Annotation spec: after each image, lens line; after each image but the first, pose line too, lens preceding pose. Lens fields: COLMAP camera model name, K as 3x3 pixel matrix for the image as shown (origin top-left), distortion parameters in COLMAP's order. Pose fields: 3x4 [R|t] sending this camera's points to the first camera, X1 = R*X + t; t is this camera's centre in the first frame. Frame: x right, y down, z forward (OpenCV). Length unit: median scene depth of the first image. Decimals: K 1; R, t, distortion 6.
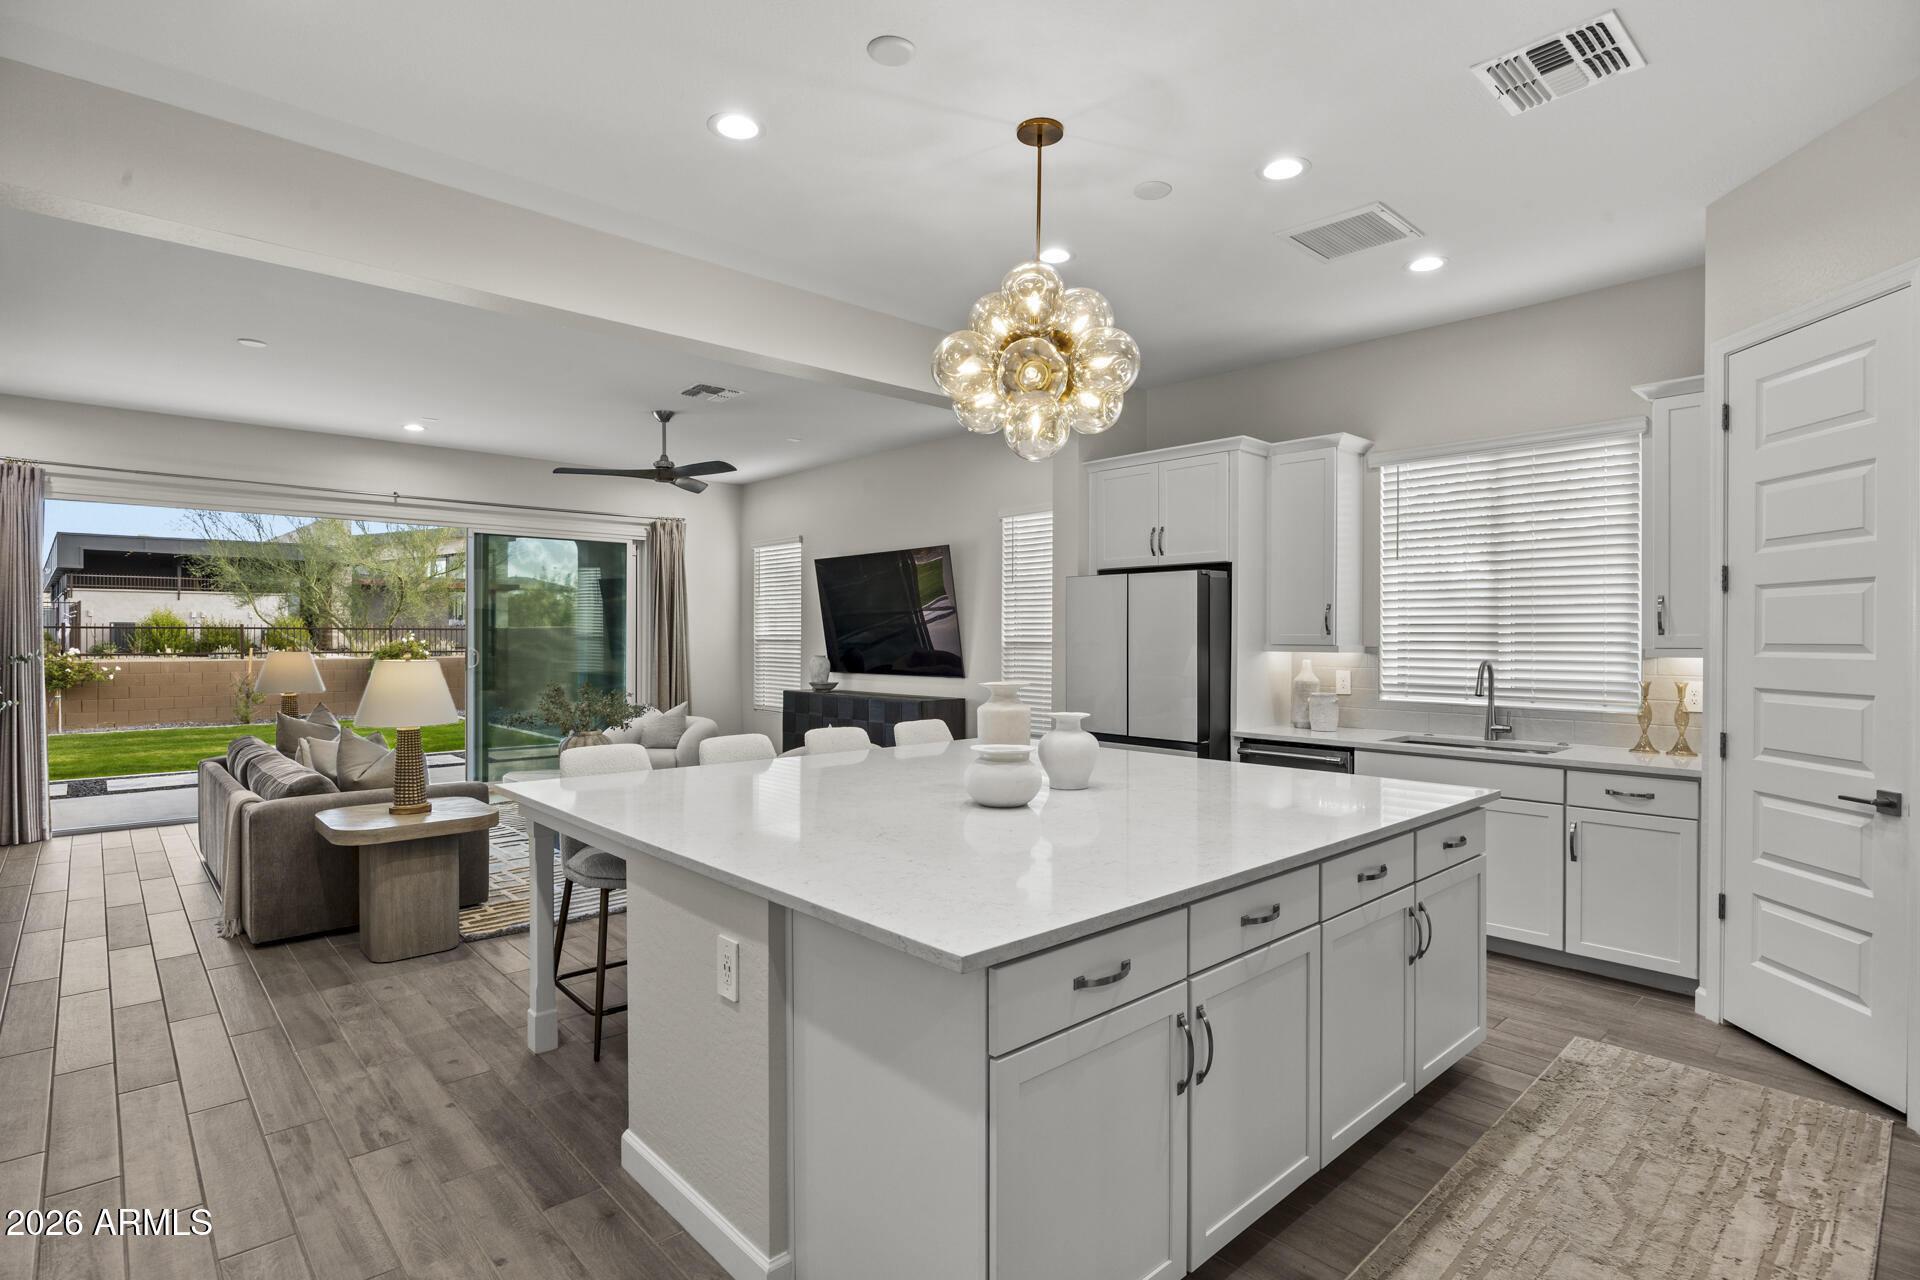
lens RADIAL K [[964.8, 0, 957.1], [0, 964.8, 645.0], [0, 0, 1]] dist [0.004077, -0.000073]
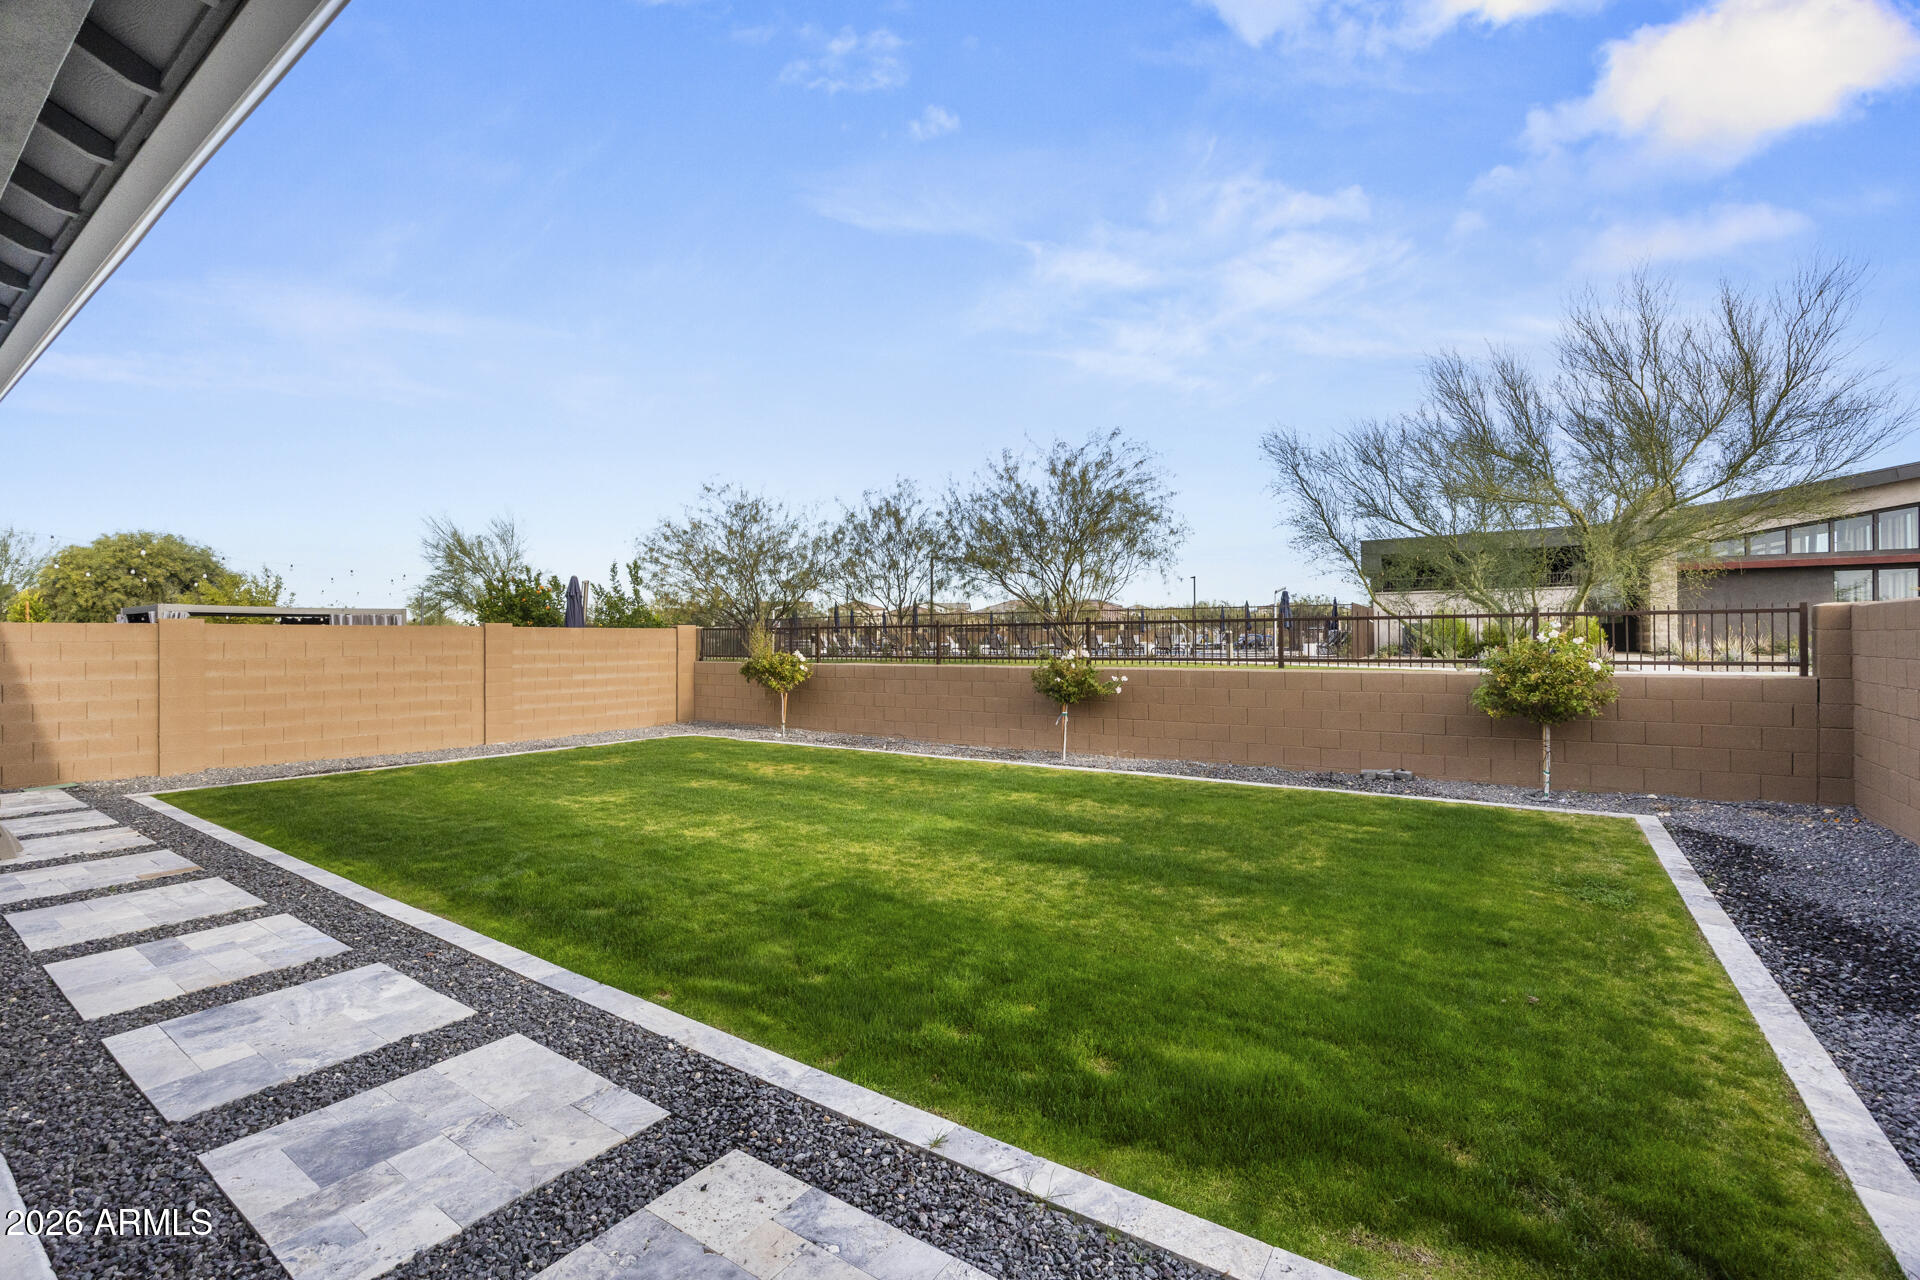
lens RADIAL K [[828.0, 0, 959.7], [0, 828.0, 639.2], [0, 0, 1]] dist [-0.013026, 0.000111]
pose [[0.221866, -0.009604, -0.975030, -0.140615], [0.000383, 0.999952, -0.009762, 0.000367], [0.975077, 0.001792, 0.221860, 0.360074]]
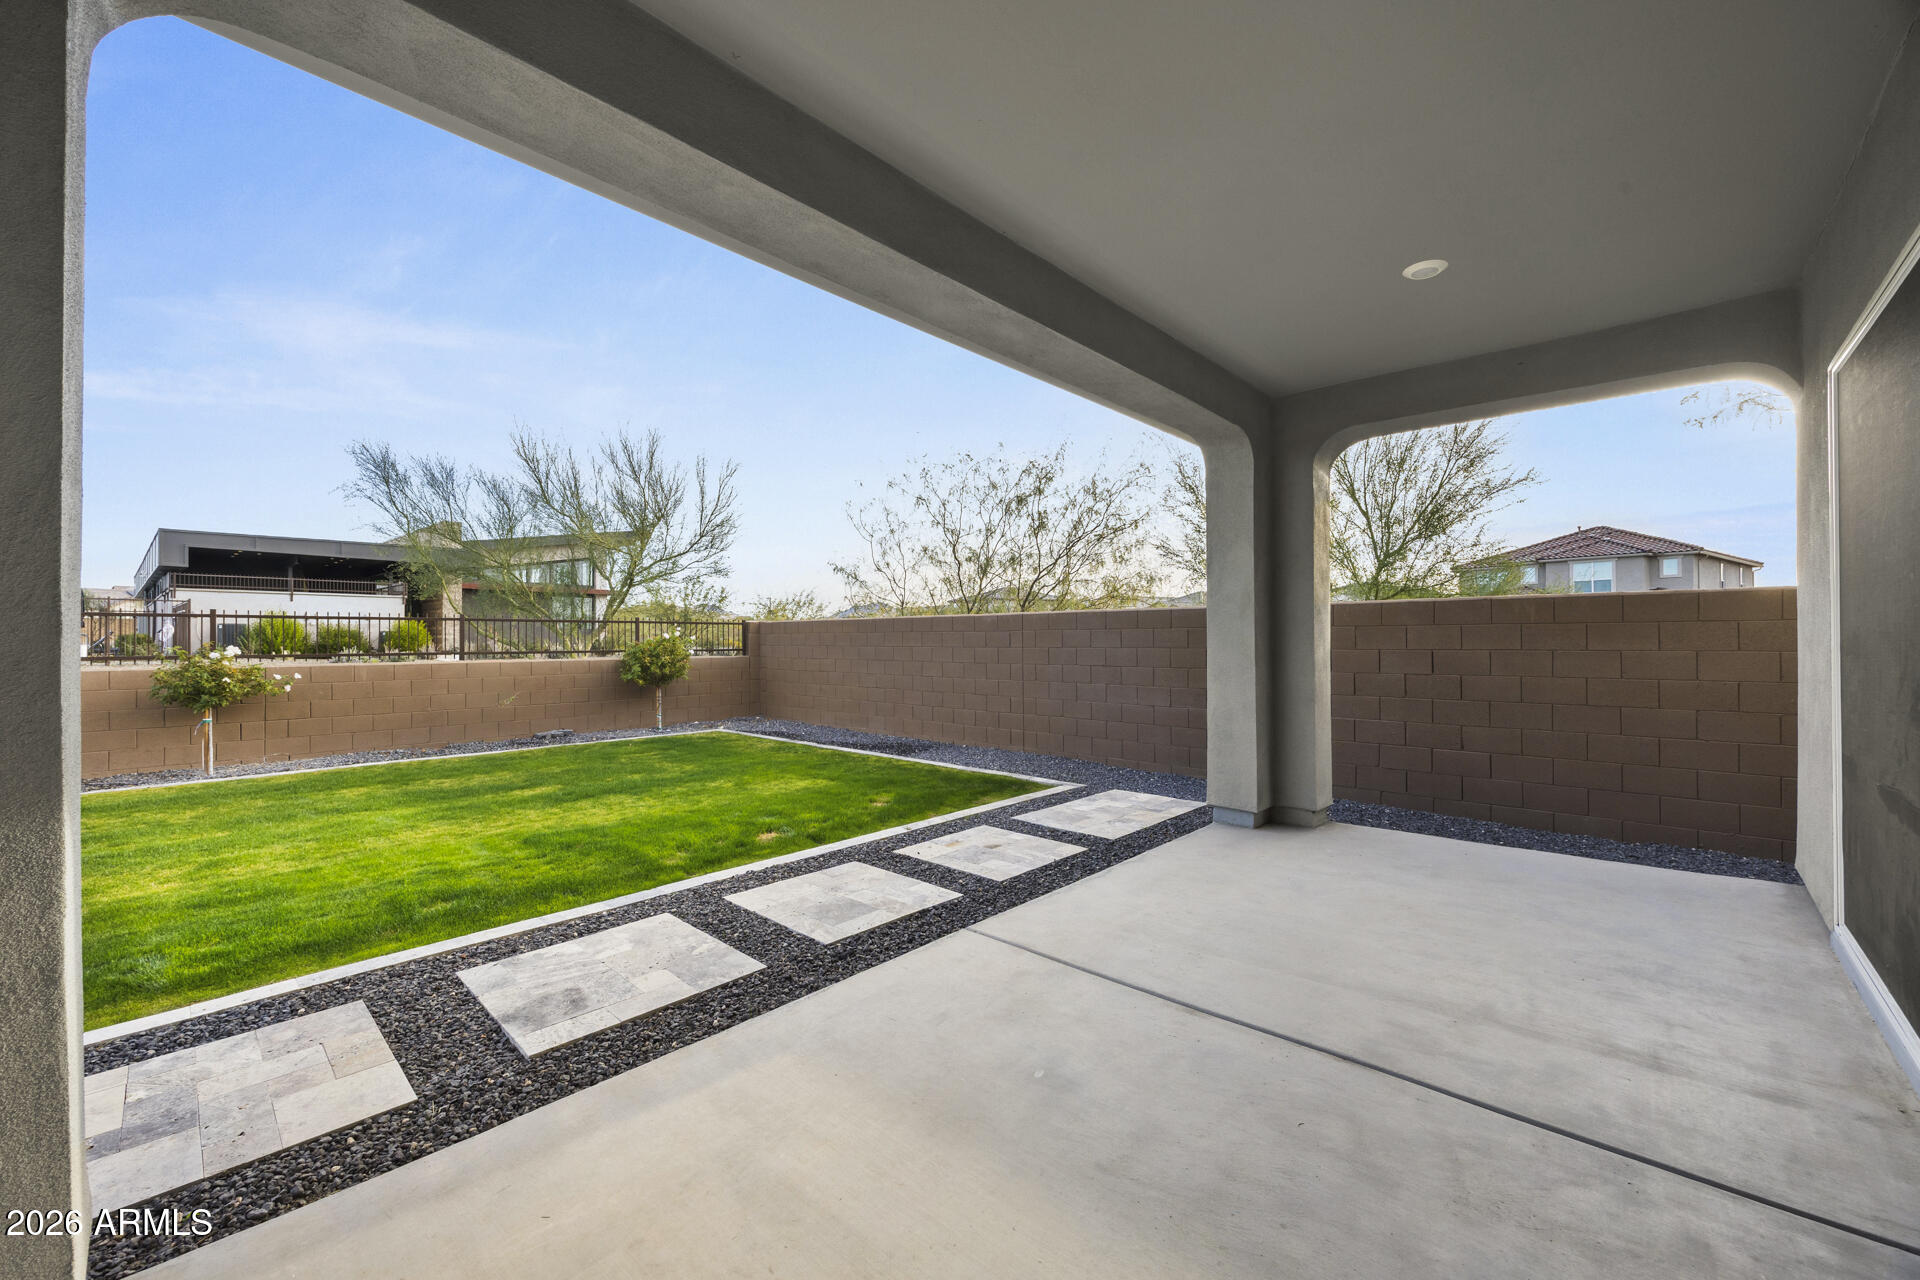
lens RADIAL K [[757.7, 0, 957.4], [0, 757.7, 647.1], [0, 0, 1]] dist [-0.001155, -0.000135]
pose [[0.997002, -0.006548, 0.077100, -0.212934], [0.006429, 0.999978, 0.001798, 0.002800], [-0.077110, -0.001297, 0.997022, 0.206399]]
